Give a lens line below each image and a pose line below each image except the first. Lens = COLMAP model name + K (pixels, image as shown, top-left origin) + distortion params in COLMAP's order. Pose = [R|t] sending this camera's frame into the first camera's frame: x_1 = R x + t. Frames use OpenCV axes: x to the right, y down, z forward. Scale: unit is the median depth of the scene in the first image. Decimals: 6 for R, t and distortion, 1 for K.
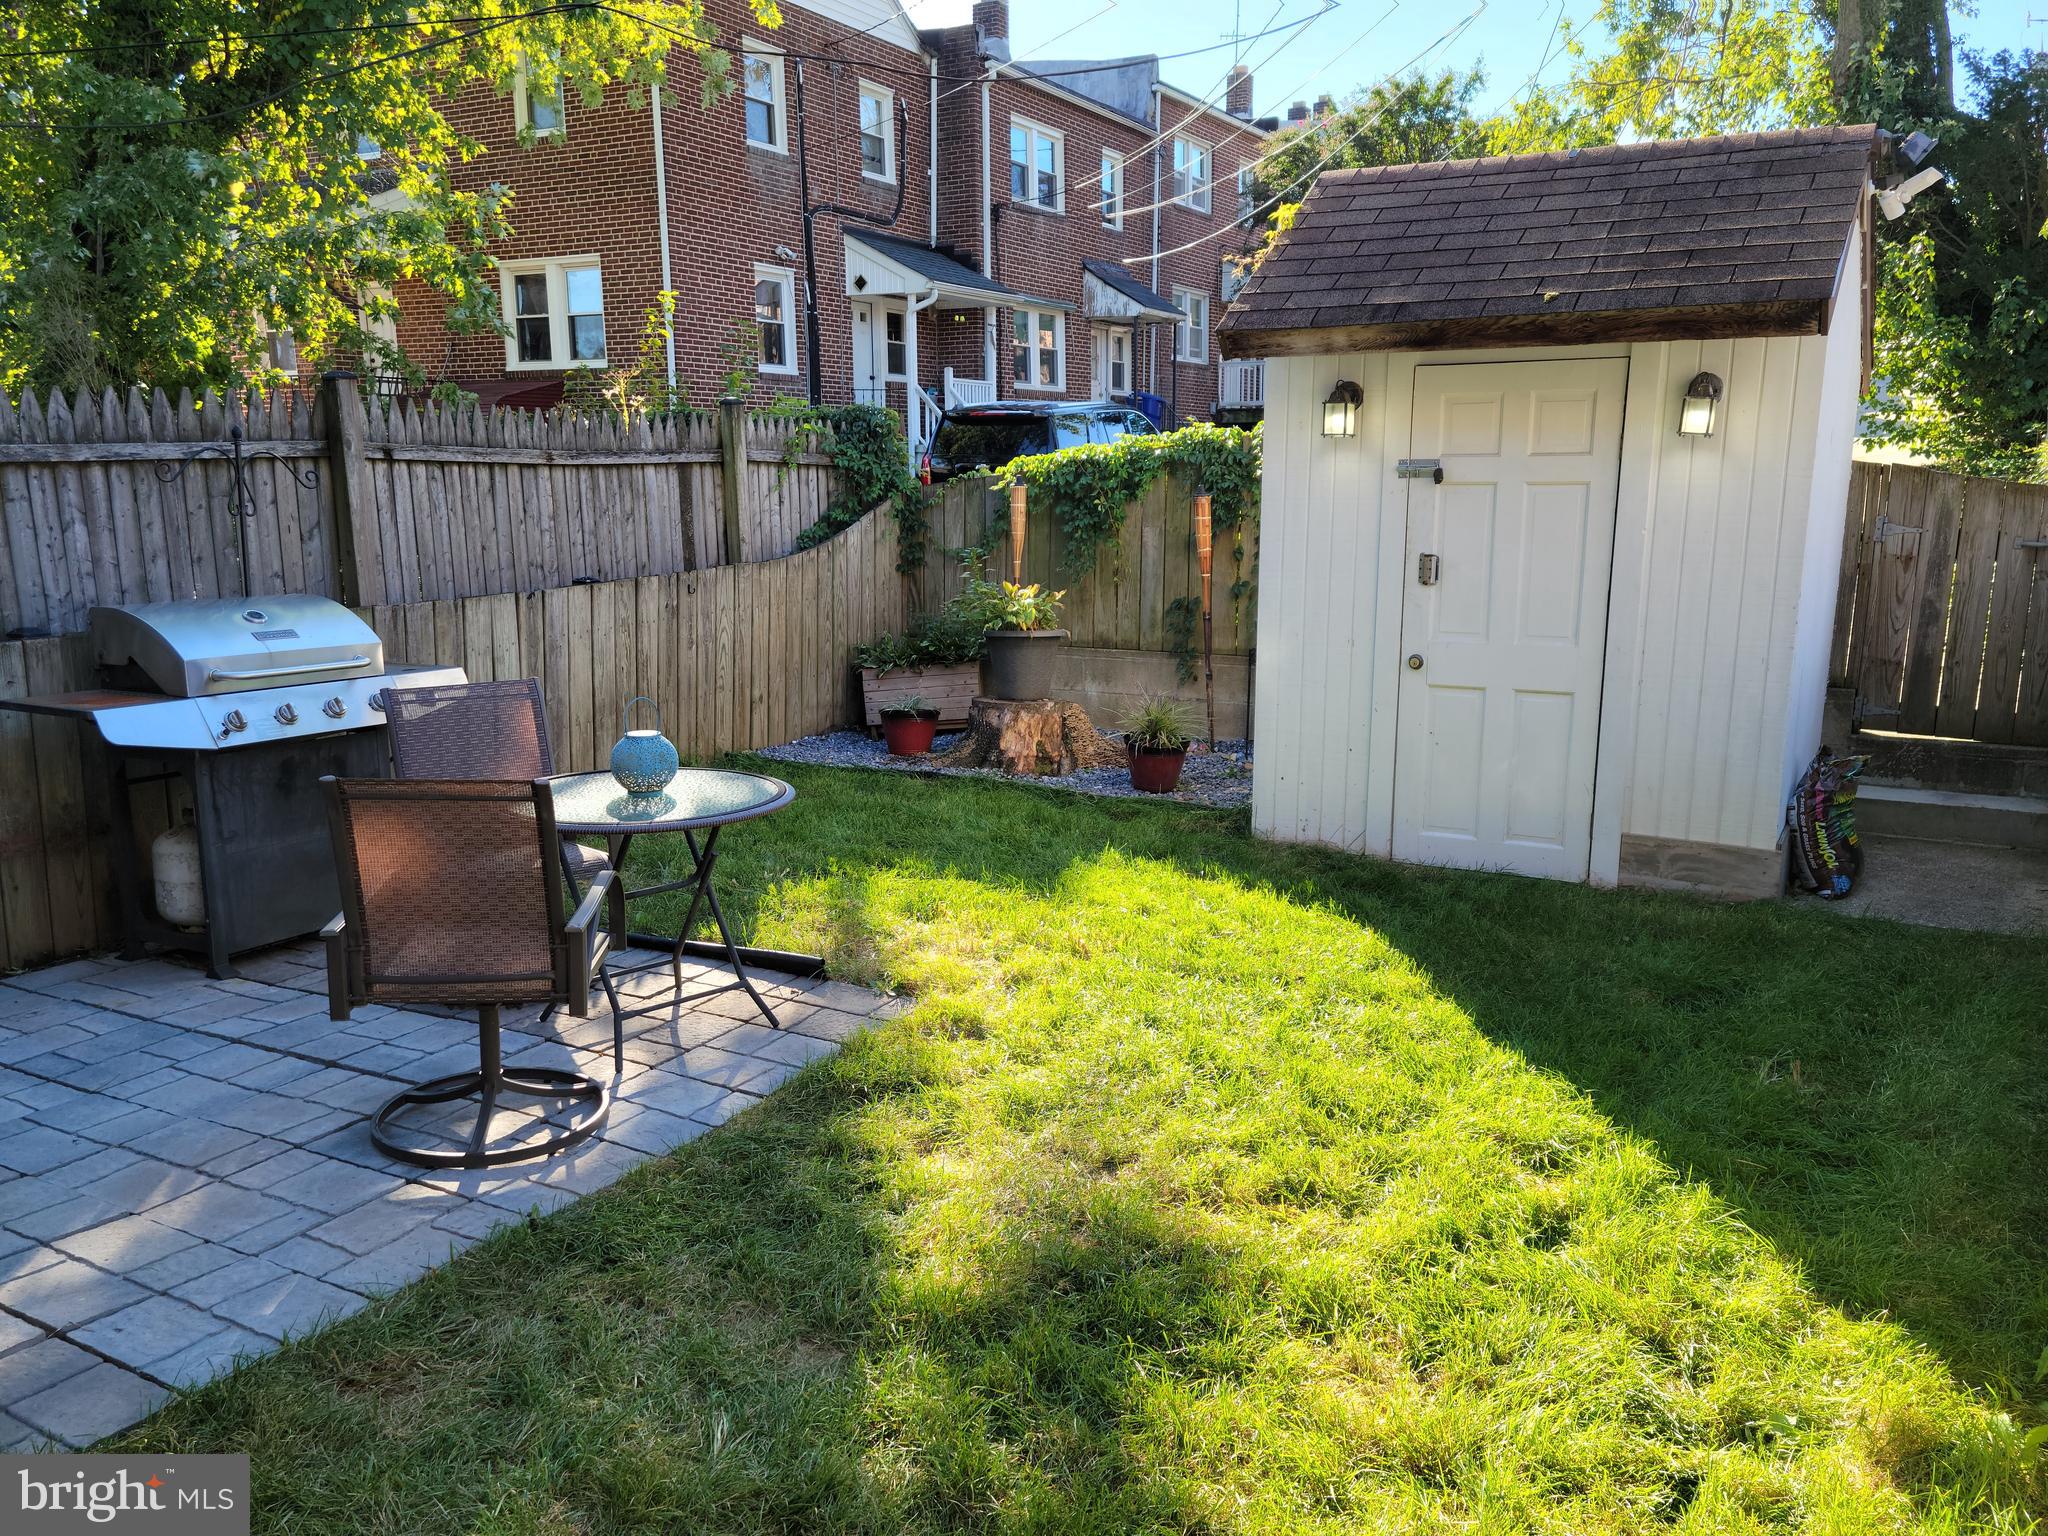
lens RADIAL K [[1609.2, 0, 1064.9], [0, 1609.2, 789.8], [0, 0, 1]] dist [0.103894, -0.070654]
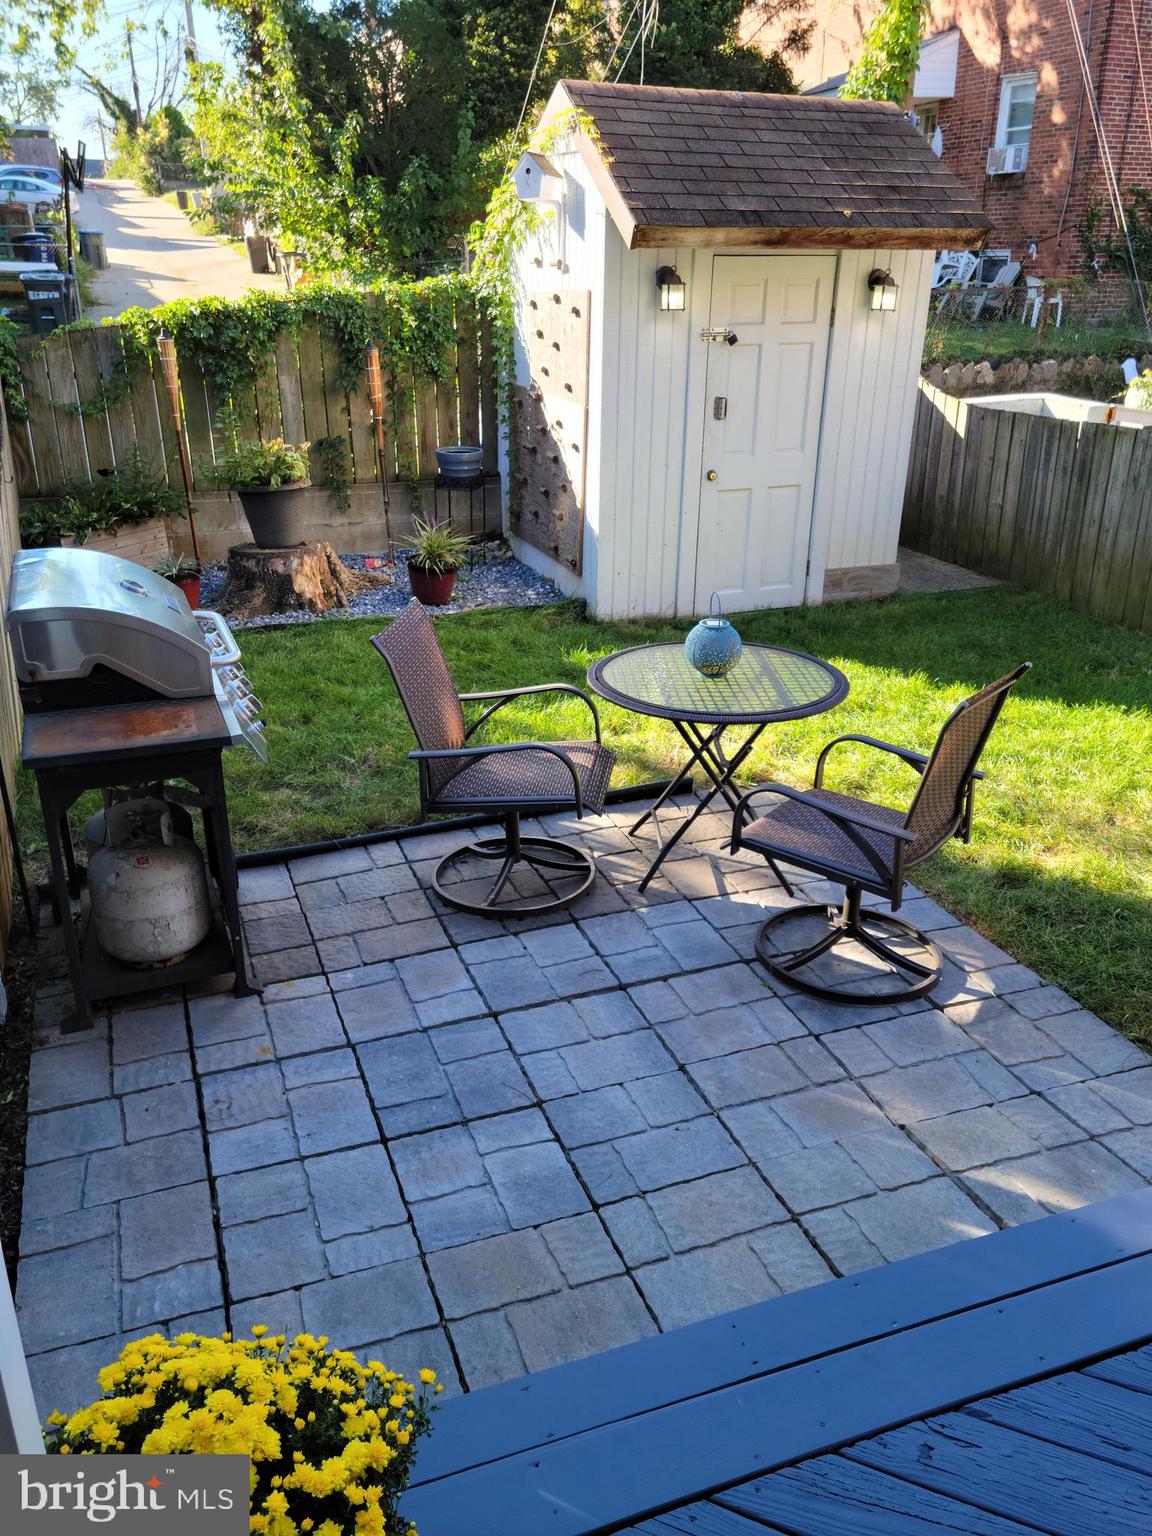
lens RADIAL K [[1206.9, 0, 578.2], [0, 1206.9, 753.1], [0, 0, 1]] dist [0.103894, -0.070654]
pose [[0.641596, -0.275975, 0.715677, -0.754477], [0.142852, 0.959701, 0.242008, -0.130003], [-0.753623, -0.053036, 0.655163, 0.399558]]
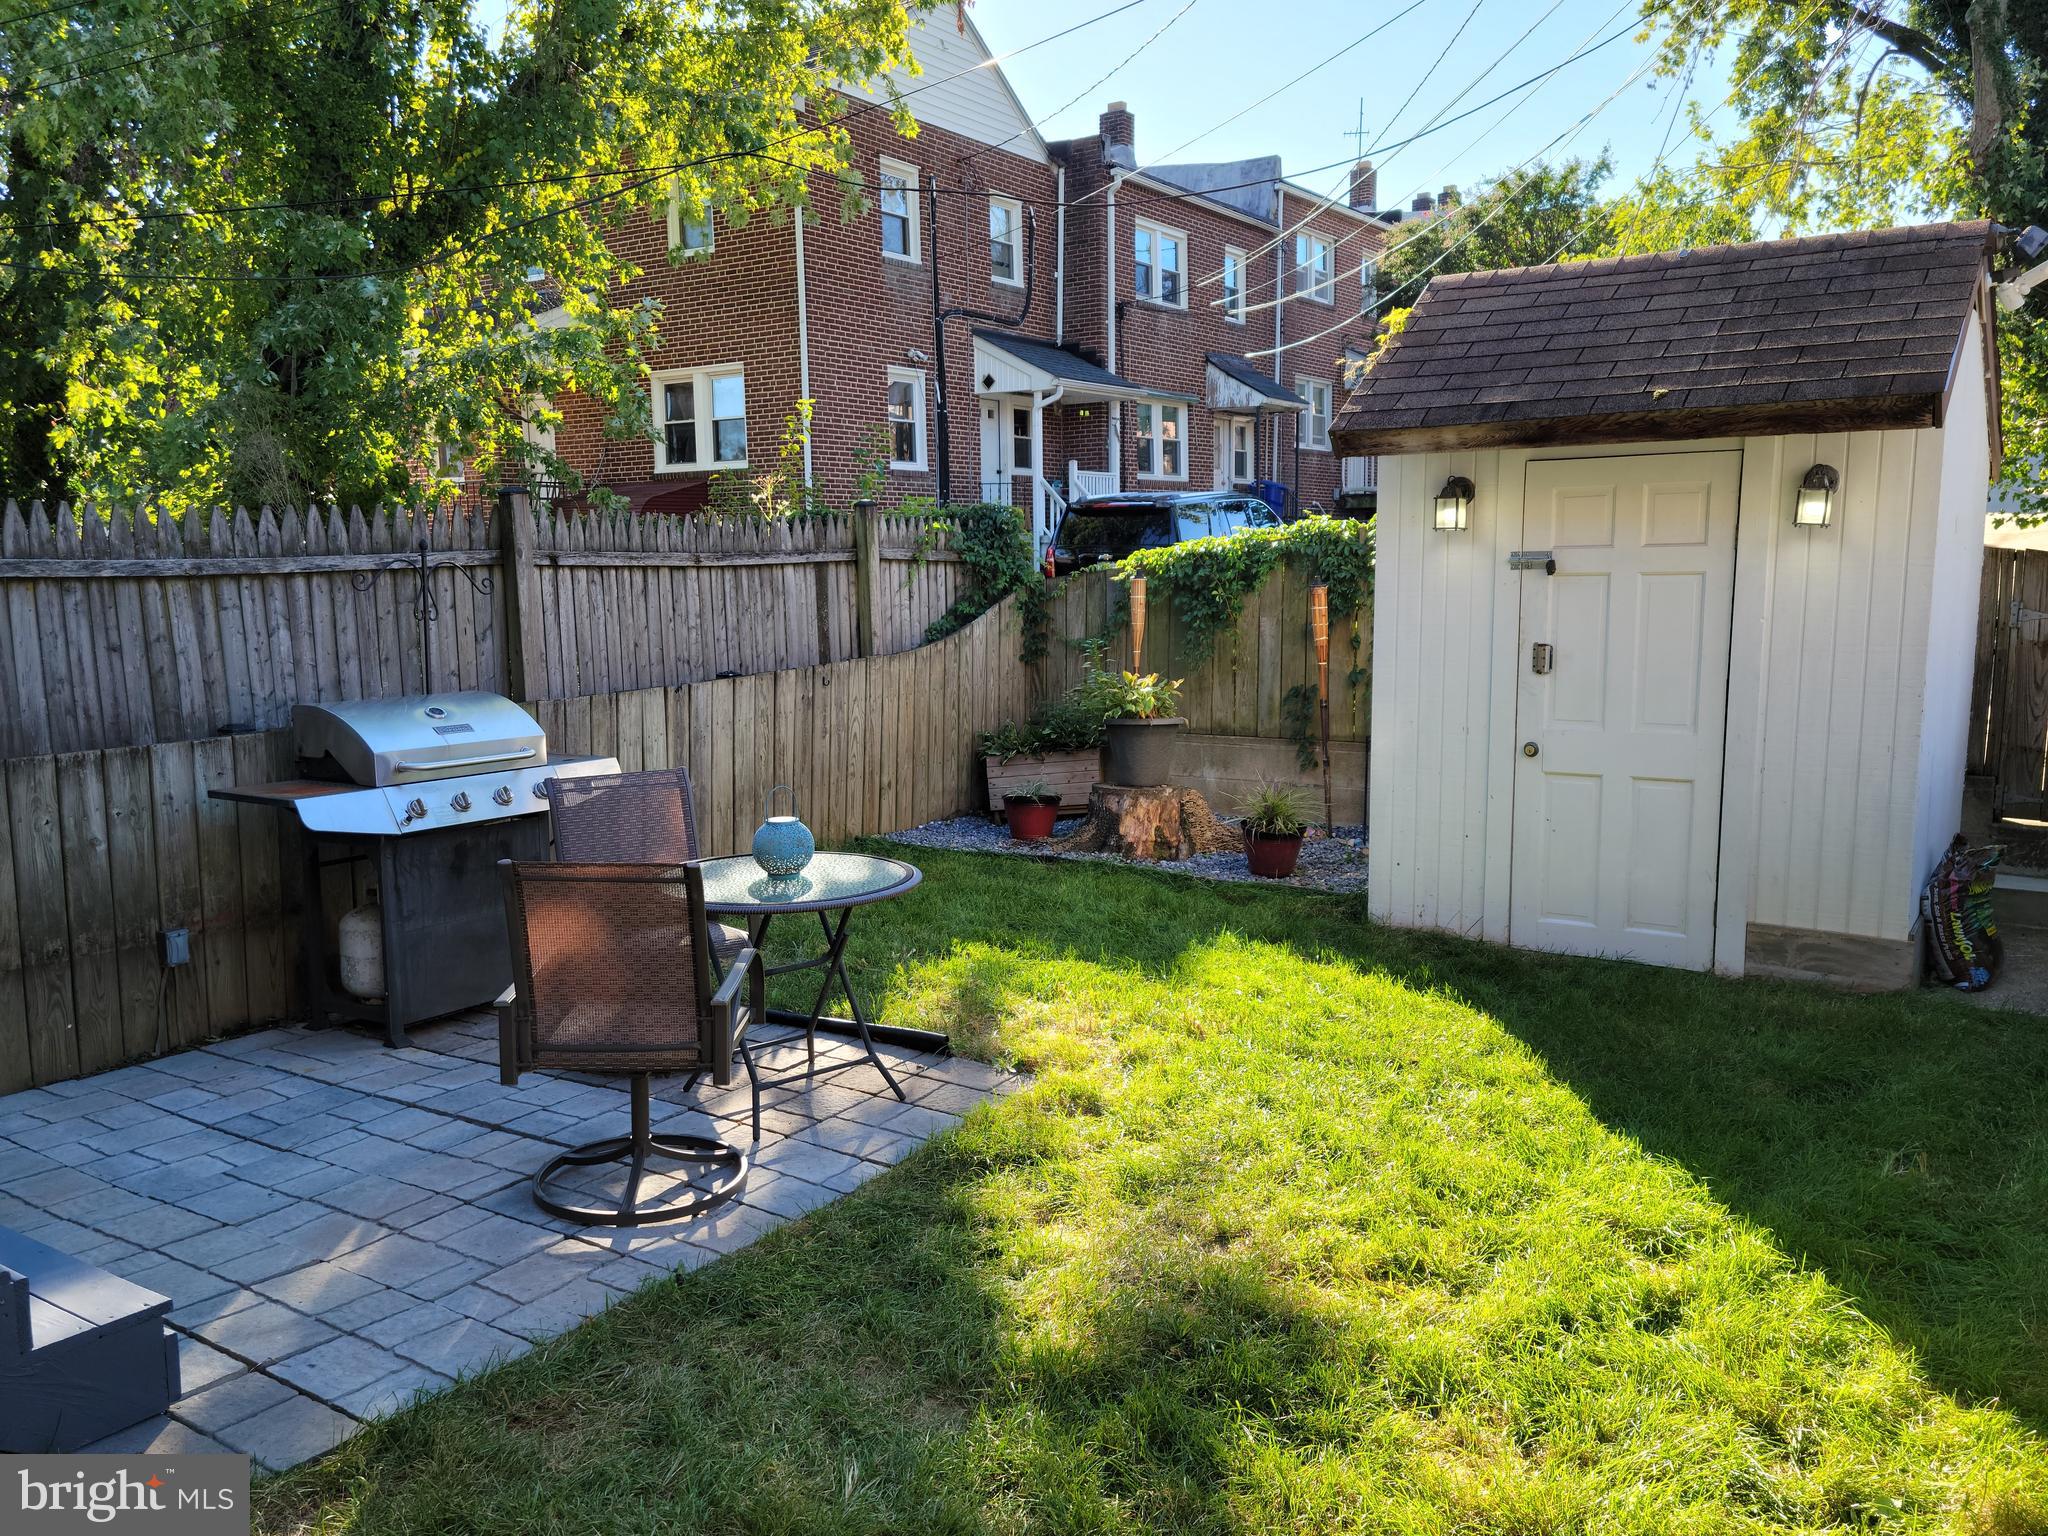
lens RADIAL K [[1609.2, 0, 1049.6], [0, 1609.2, 787.4], [0, 0, 1]] dist [0.103894, -0.070654]
pose [[0.996332, -0.000390, -0.085569, 0.004463], [-0.004227, 0.998545, -0.053761, 0.000354], [0.085465, 0.053925, 0.994881, -0.034232]]
